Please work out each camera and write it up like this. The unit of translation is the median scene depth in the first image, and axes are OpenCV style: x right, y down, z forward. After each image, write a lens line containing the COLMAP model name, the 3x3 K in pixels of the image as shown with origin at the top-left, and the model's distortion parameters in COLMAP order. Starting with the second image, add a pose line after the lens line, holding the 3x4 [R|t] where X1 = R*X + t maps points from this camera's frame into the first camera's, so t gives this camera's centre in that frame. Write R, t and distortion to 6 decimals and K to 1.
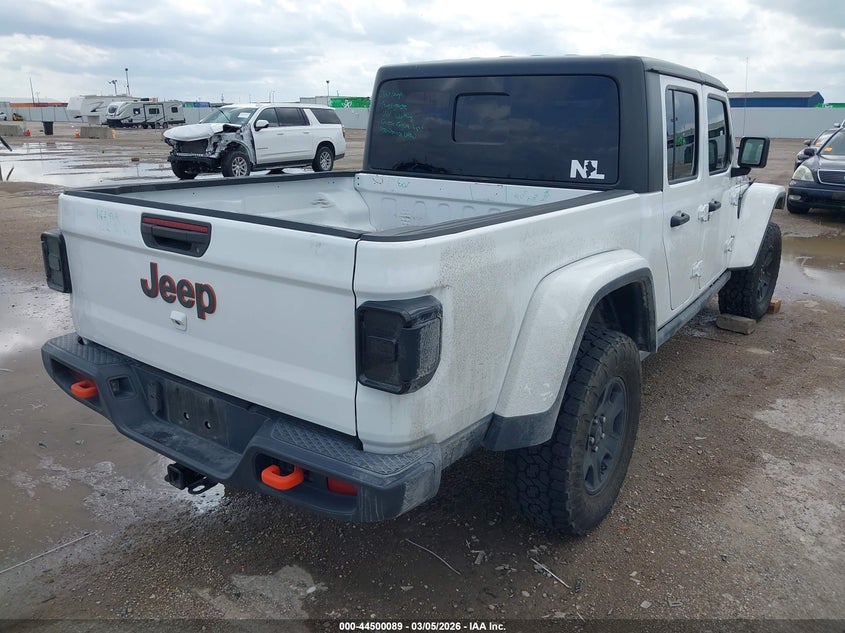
lens RADIAL K [[669.2, 0, 424.7], [0, 669.2, 317.8], [0, 0, 1]] dist [0.036389, 0.000637]
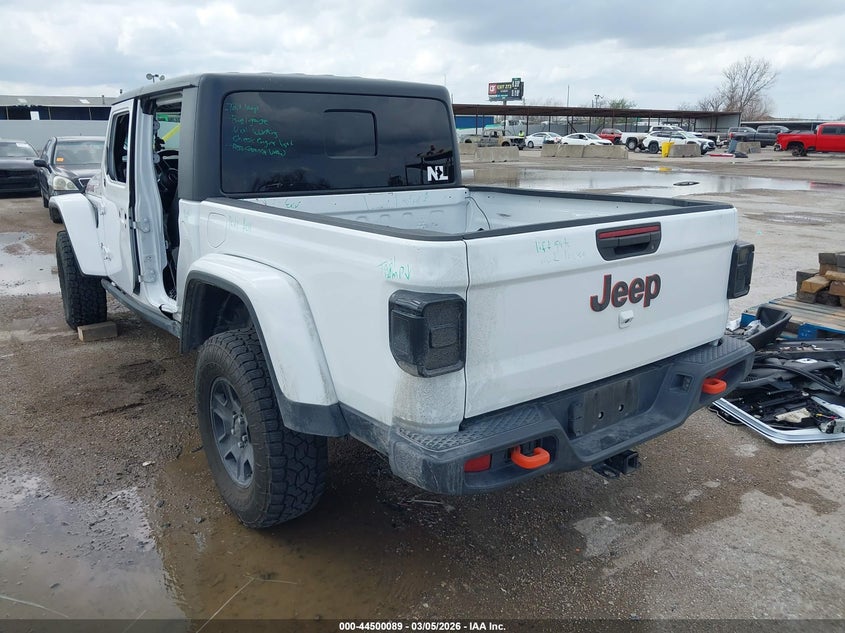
lens RADIAL K [[669.2, 0, 424.0], [0, 669.2, 313.1], [0, 0, 1]] dist [0.036389, 0.000637]
pose [[0.286586, -0.253838, 0.923815, -1.437076], [0.273164, 0.945886, 0.175161, -0.281186], [-0.918286, 0.202155, 0.340417, 0.903178]]
